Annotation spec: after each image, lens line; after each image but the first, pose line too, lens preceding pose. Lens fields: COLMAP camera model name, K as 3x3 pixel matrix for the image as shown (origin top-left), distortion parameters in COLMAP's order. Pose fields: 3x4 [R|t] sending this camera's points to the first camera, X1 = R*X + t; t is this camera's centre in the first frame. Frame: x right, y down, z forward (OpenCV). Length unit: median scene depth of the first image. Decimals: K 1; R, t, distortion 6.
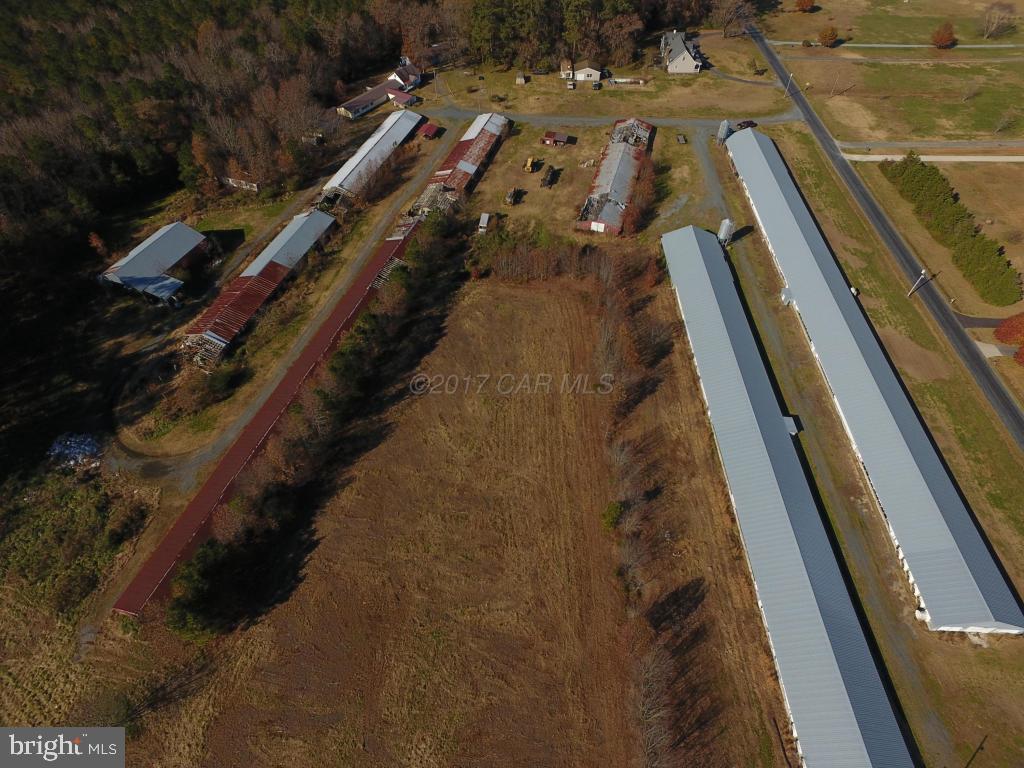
lens RADIAL K [[594.1, 0, 514.0], [0, 594.1, 385.8], [0, 0, 1]] dist [-0.011297, 0.016274]
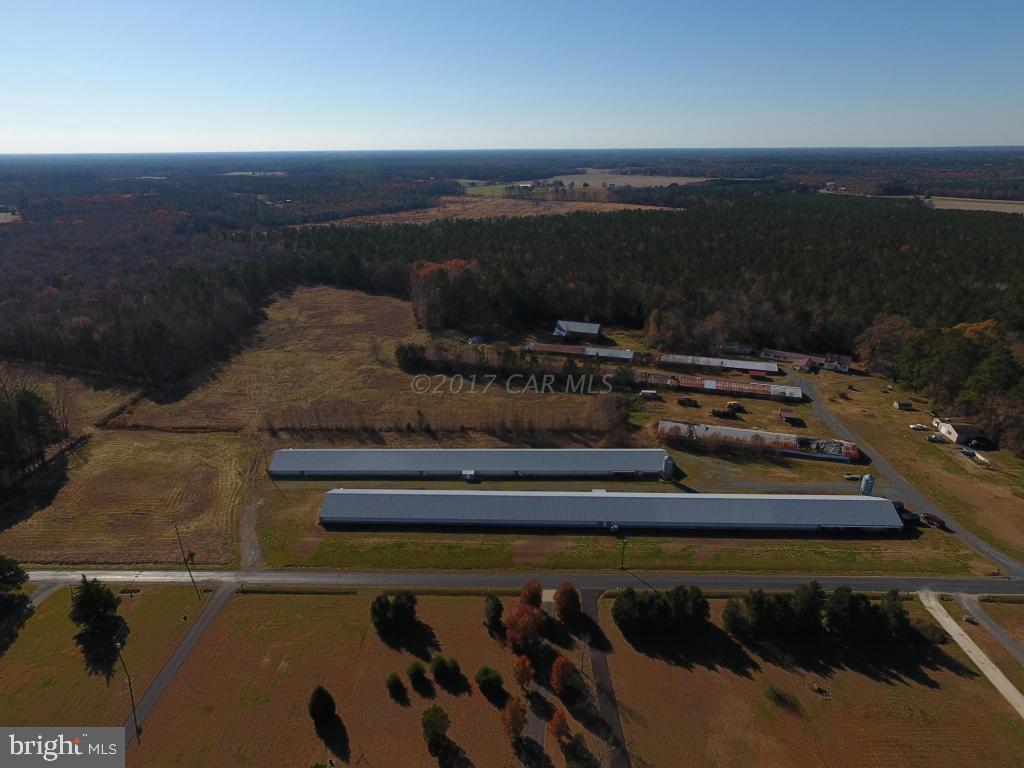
lens RADIAL K [[594.1, 0, 508.1], [0, 594.1, 384.3], [0, 0, 1]] dist [-0.011297, 0.016274]
pose [[-0.009738, 0.374713, -0.927090, 1.940815], [-0.750042, 0.610423, 0.254600, -0.591606], [0.661319, 0.697835, 0.275106, 0.501273]]
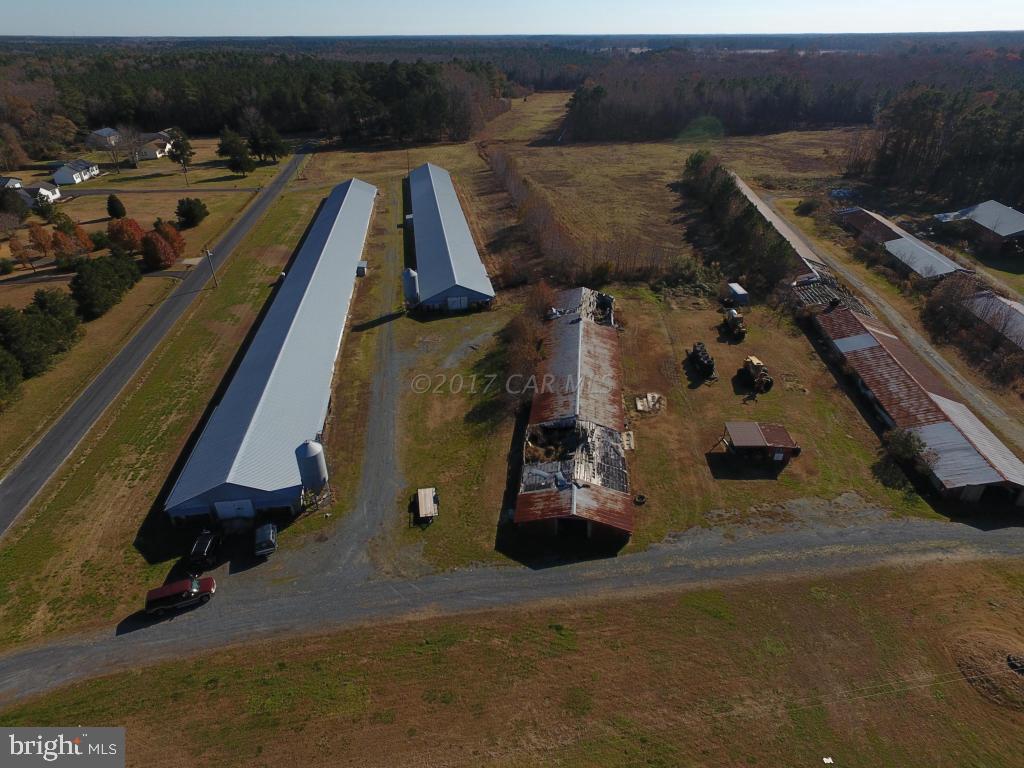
lens RADIAL K [[594.1, 0, 509.0], [0, 594.1, 382.2], [0, 0, 1]] dist [-0.011297, 0.016274]
pose [[-0.986222, 0.088490, -0.139770, 0.489286], [-0.121225, 0.188324, 0.974597, -1.357278], [0.112564, 0.978112, -0.175002, 1.763396]]
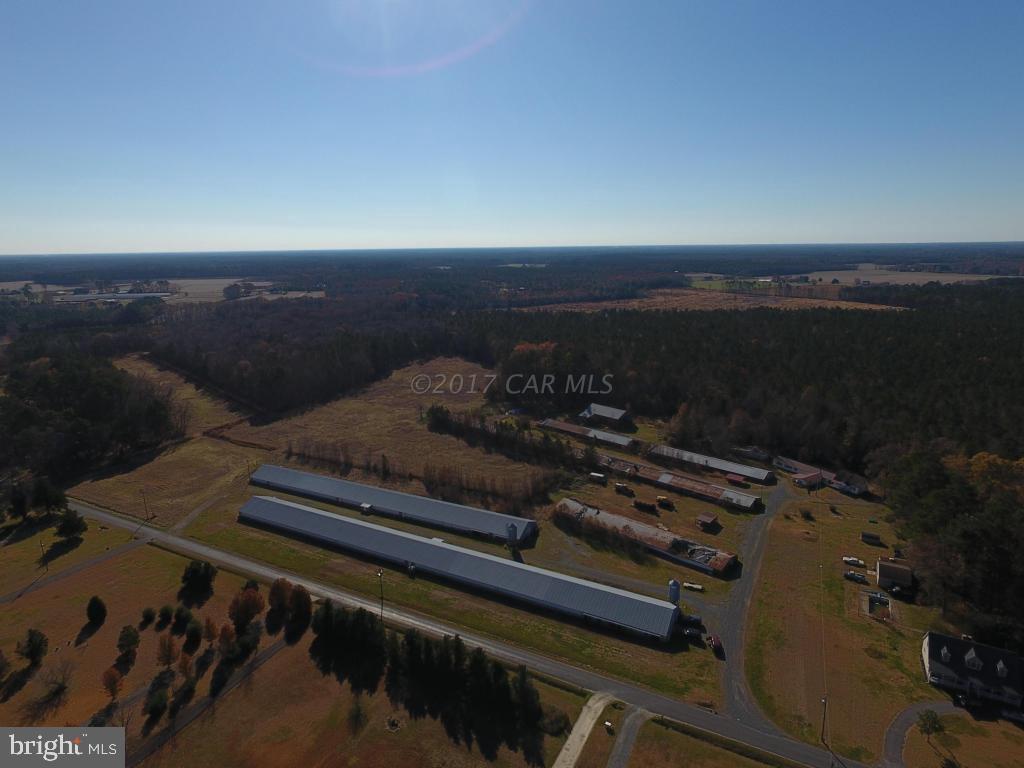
lens RADIAL K [[594.1, 0, 509.2], [0, 594.1, 383.4], [0, 0, 1]] dist [-0.011297, 0.016274]
pose [[-0.447871, 0.211566, -0.868707, 1.919491], [-0.665912, 0.569422, 0.481996, -1.448536], [0.596634, 0.794354, -0.114144, 1.248060]]
